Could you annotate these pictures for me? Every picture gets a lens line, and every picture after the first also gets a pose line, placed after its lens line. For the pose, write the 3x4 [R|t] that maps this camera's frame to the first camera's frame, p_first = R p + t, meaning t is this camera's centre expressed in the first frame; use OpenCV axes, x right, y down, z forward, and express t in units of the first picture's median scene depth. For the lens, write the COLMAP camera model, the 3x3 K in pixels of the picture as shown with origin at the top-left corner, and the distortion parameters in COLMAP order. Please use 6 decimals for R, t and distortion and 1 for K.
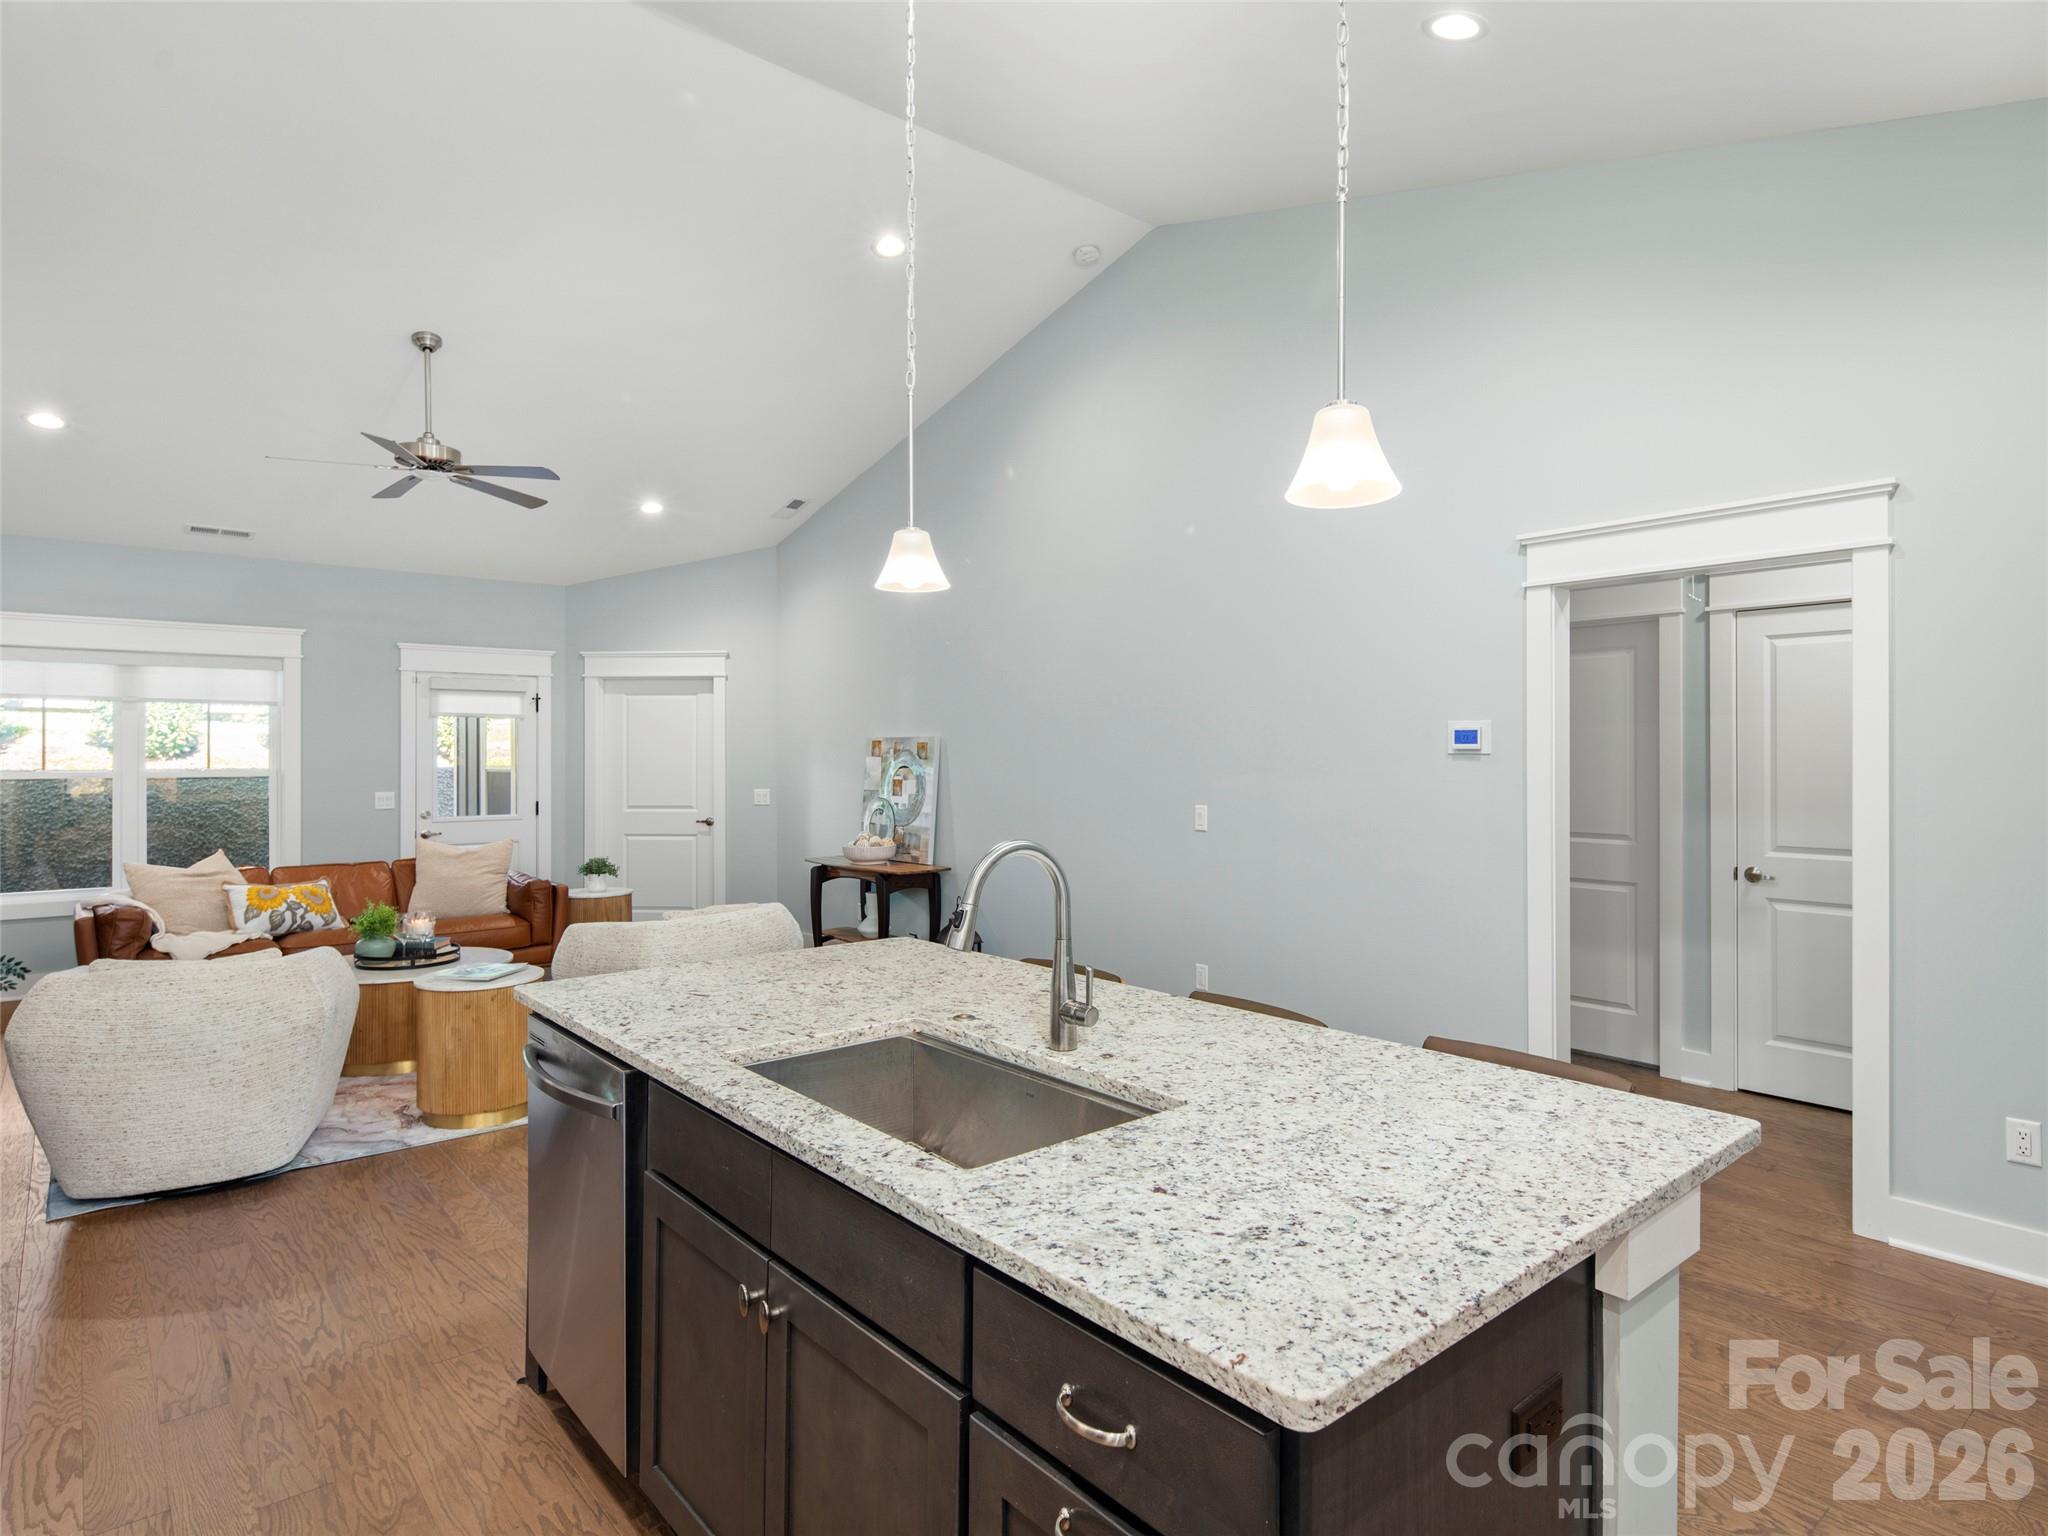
lens RADIAL K [[1137.7, 0, 1071.2], [0, 1137.7, 751.9], [0, 0, 1]] dist [0.002278, -0.000900]
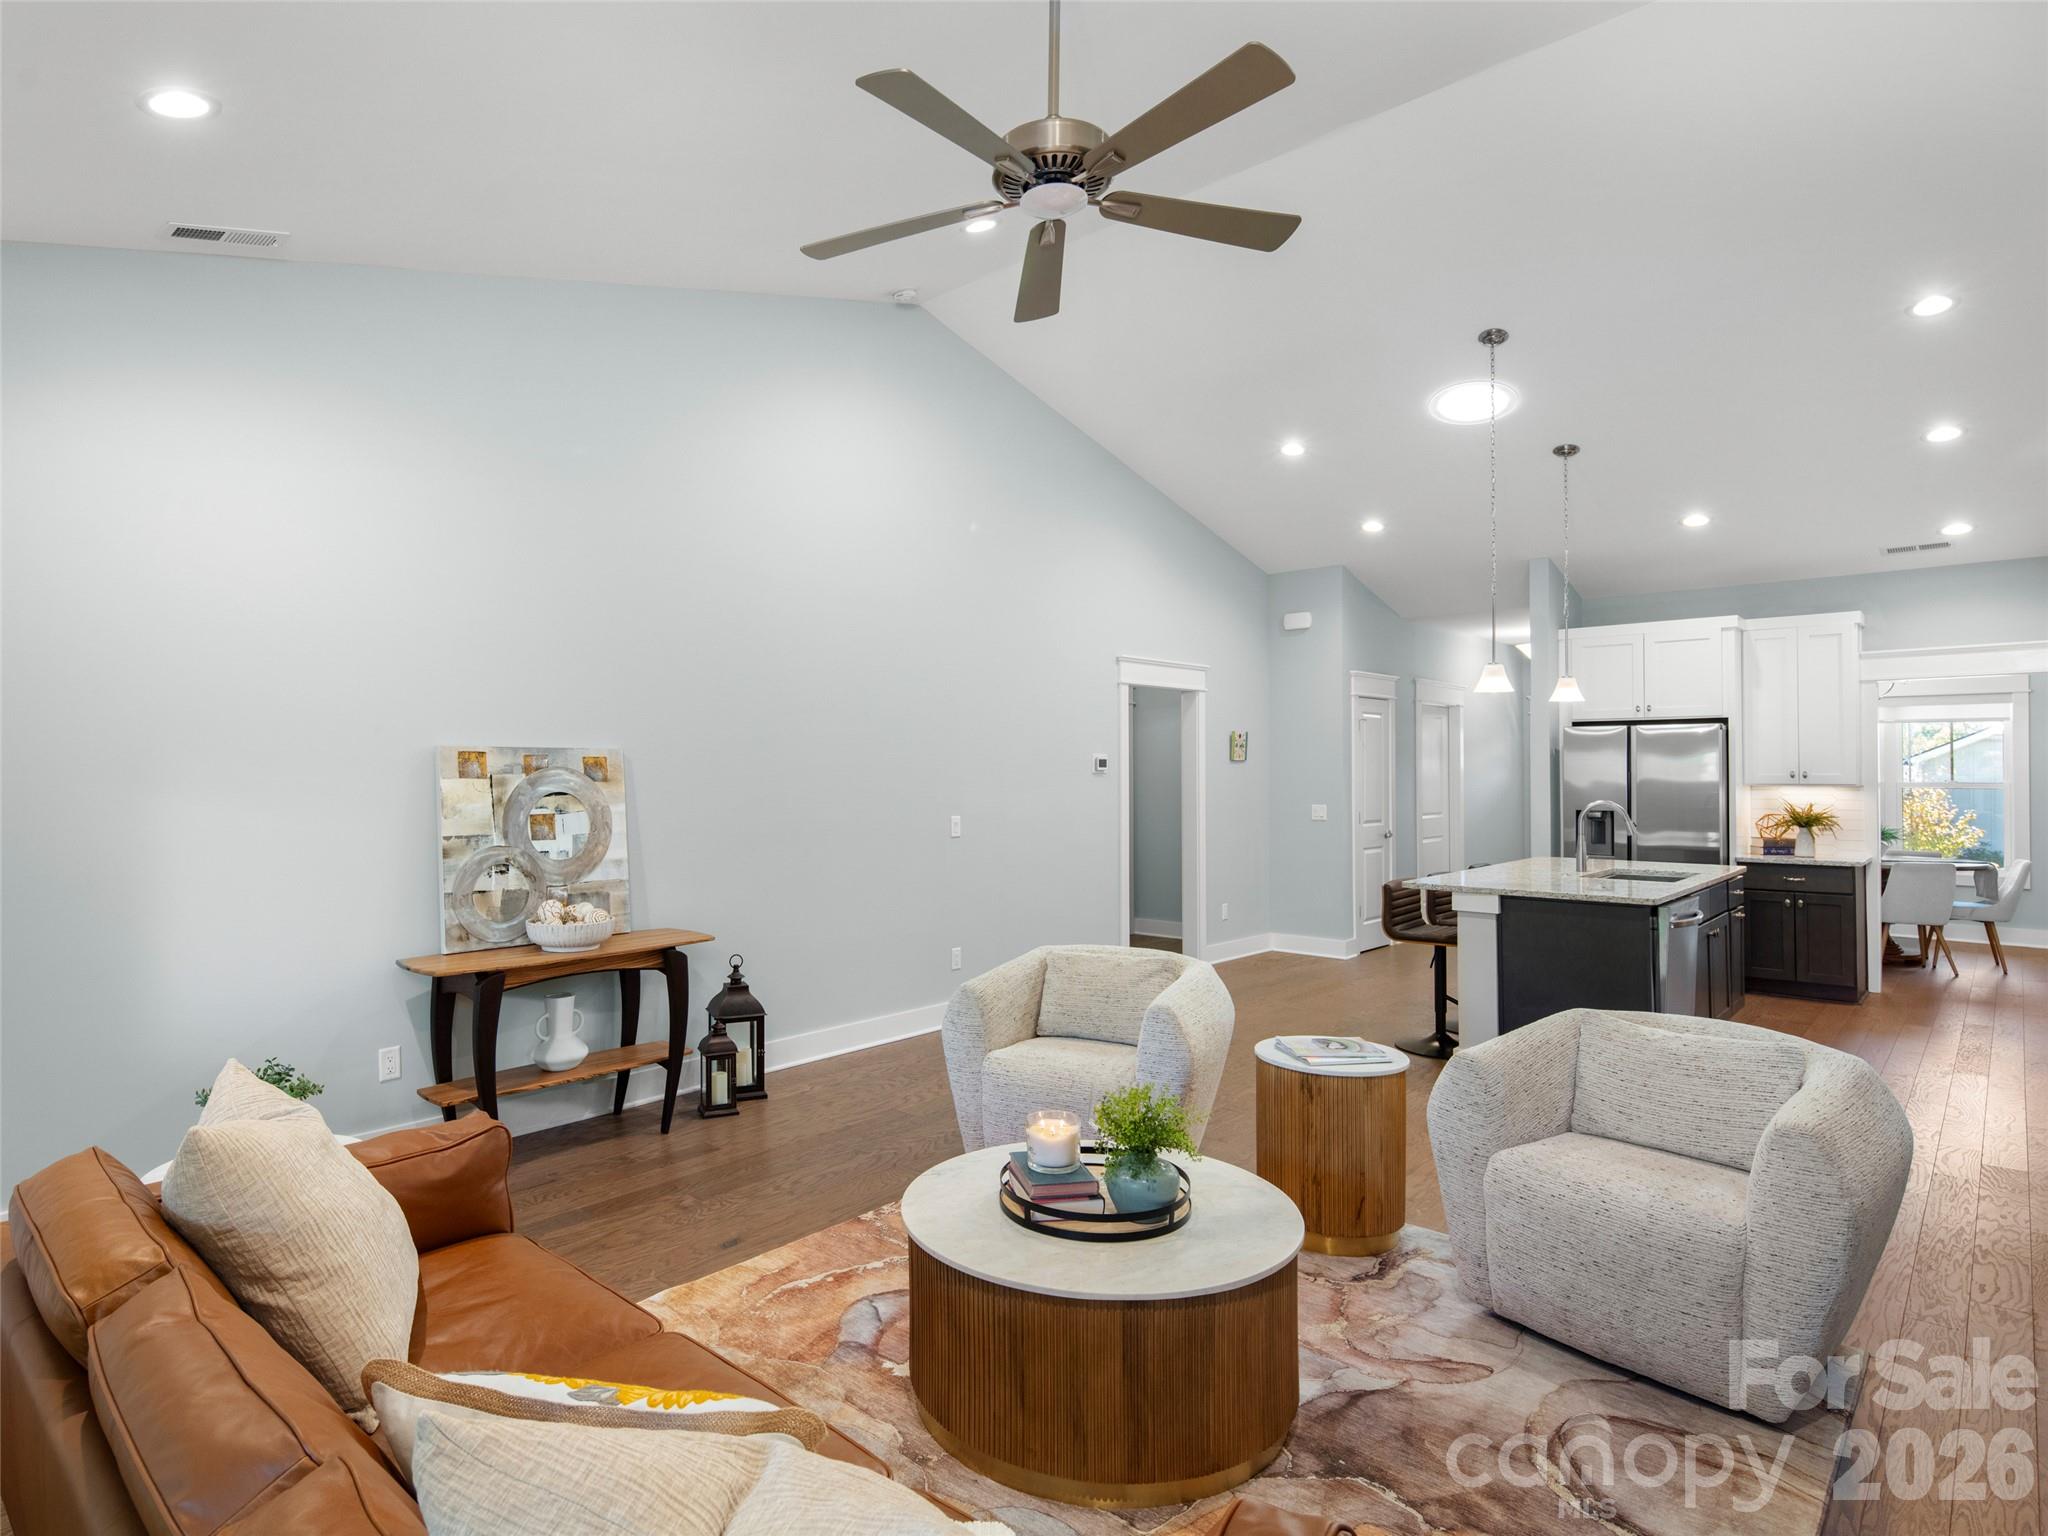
lens RADIAL K [[1119.8, 0, 926.8], [0, 1119.8, 757.8], [0, 0, 1]] dist [0.000769, 0.000144]
pose [[-0.080780, 0.012988, 0.996647, -0.918459], [-0.000678, 0.999914, -0.013085, 0.000990], [-0.996732, -0.001733, -0.080764, 0.967899]]
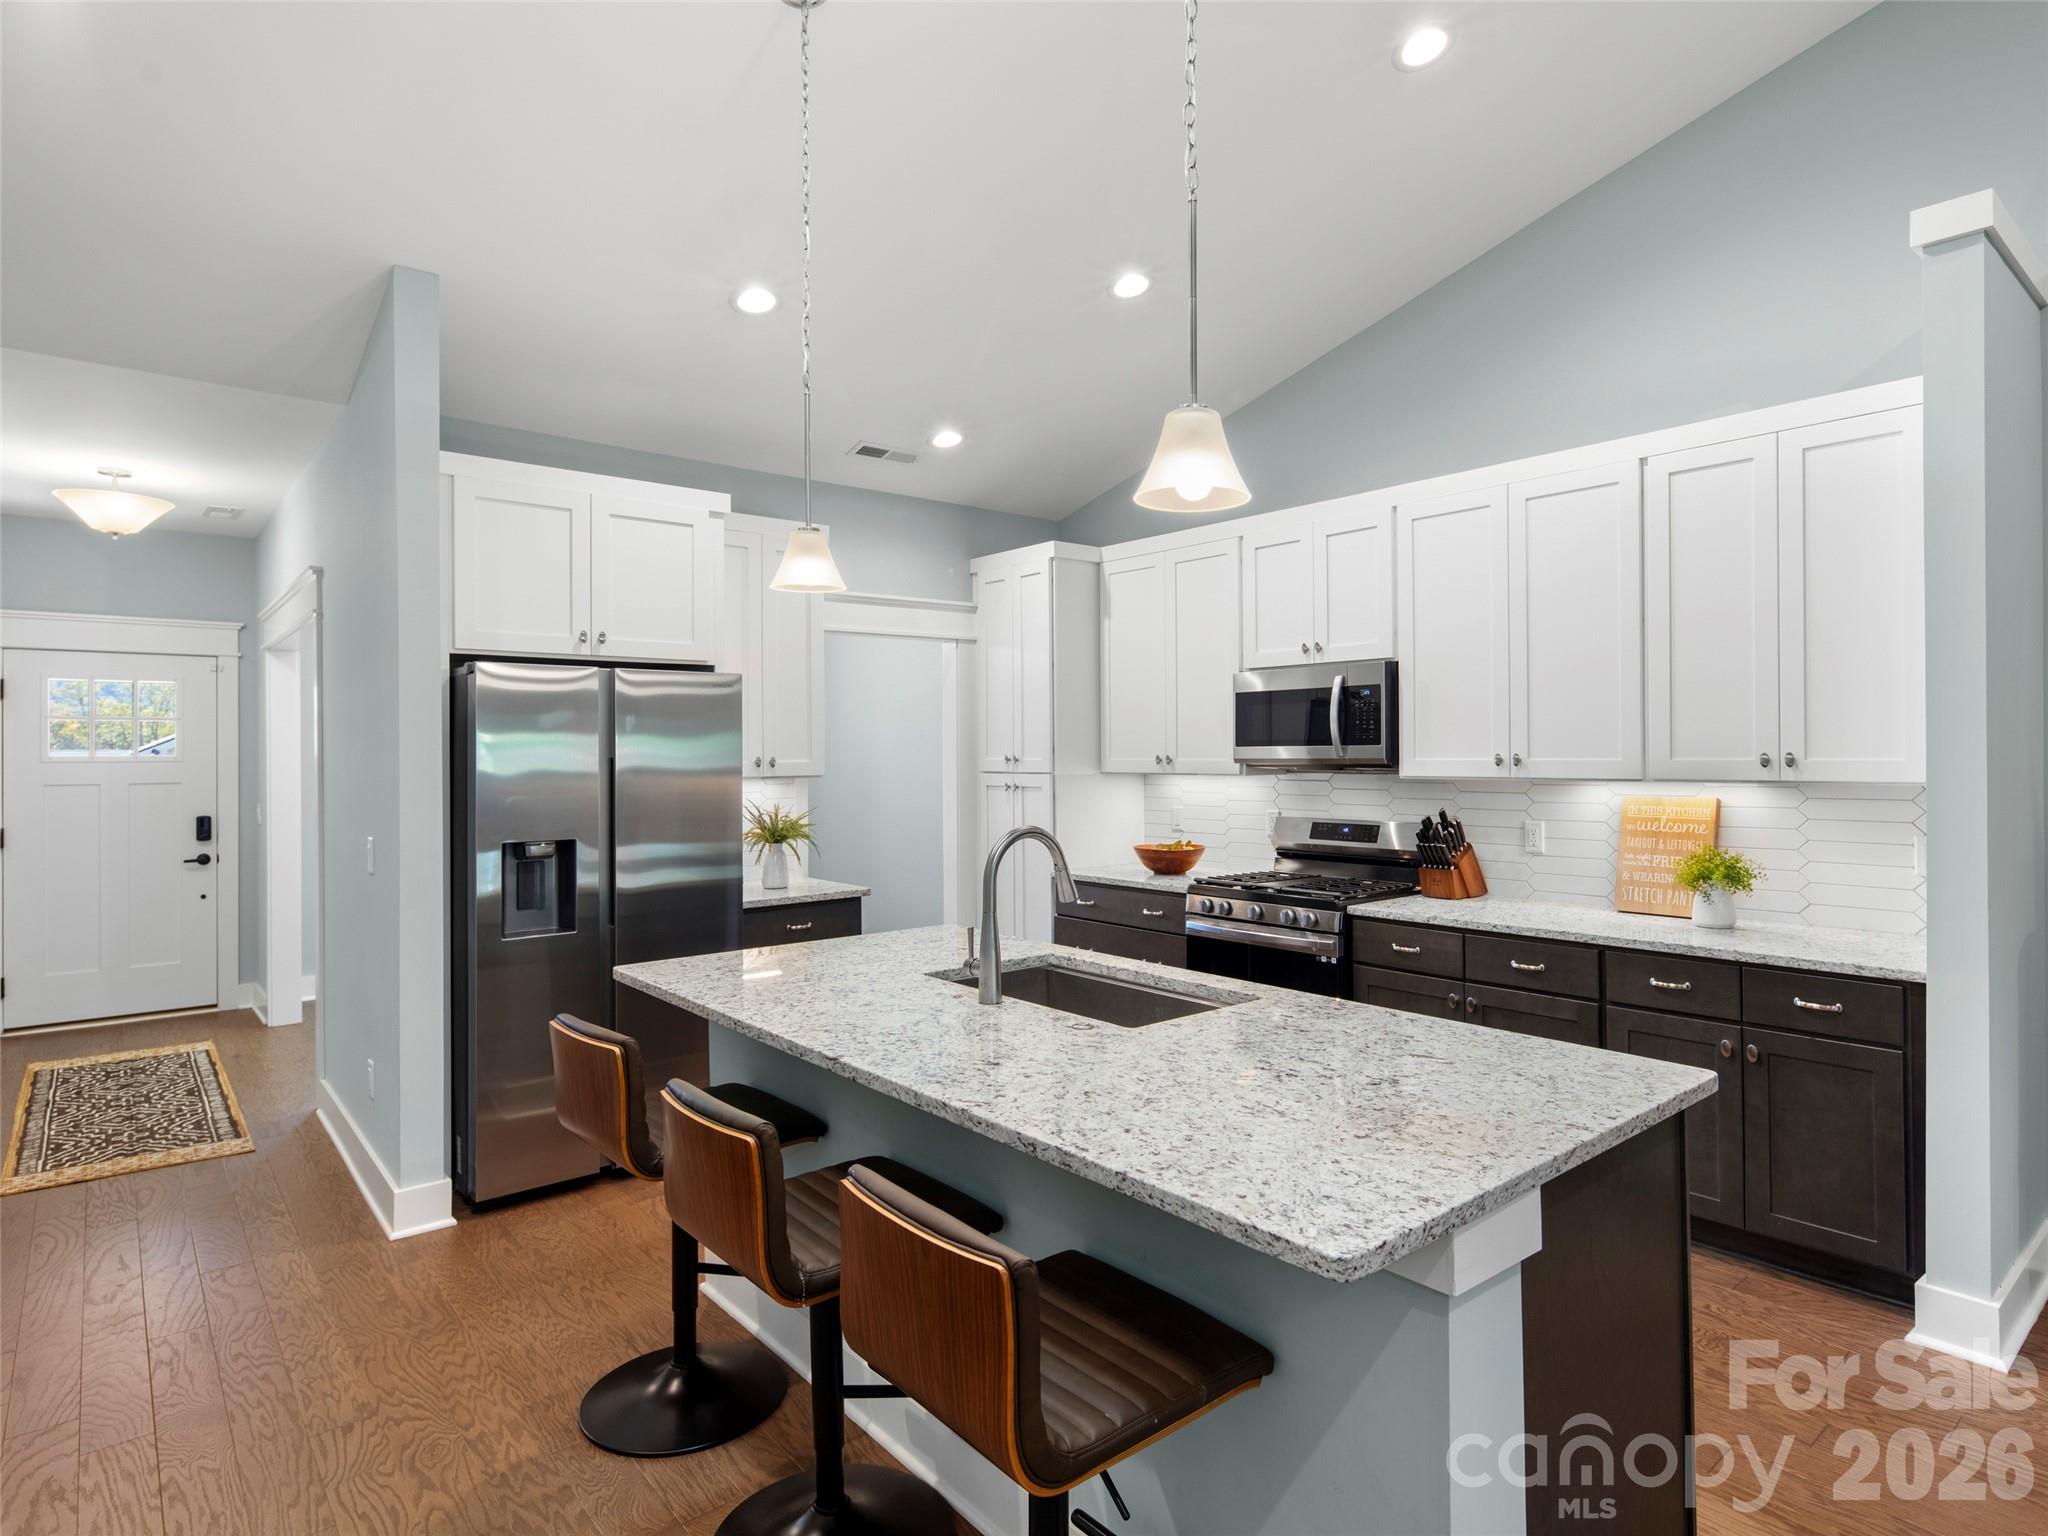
lens RADIAL K [[1123.5, 0, 1056.5], [0, 1123.5, 749.0], [0, 0, 1]] dist [0.002984, -0.000695]
pose [[-0.999854, 0.009055, 0.014507, -0.031995], [0.008989, 0.999949, -0.004572, -0.001182], [-0.014548, -0.004441, -0.999884, 0.721125]]
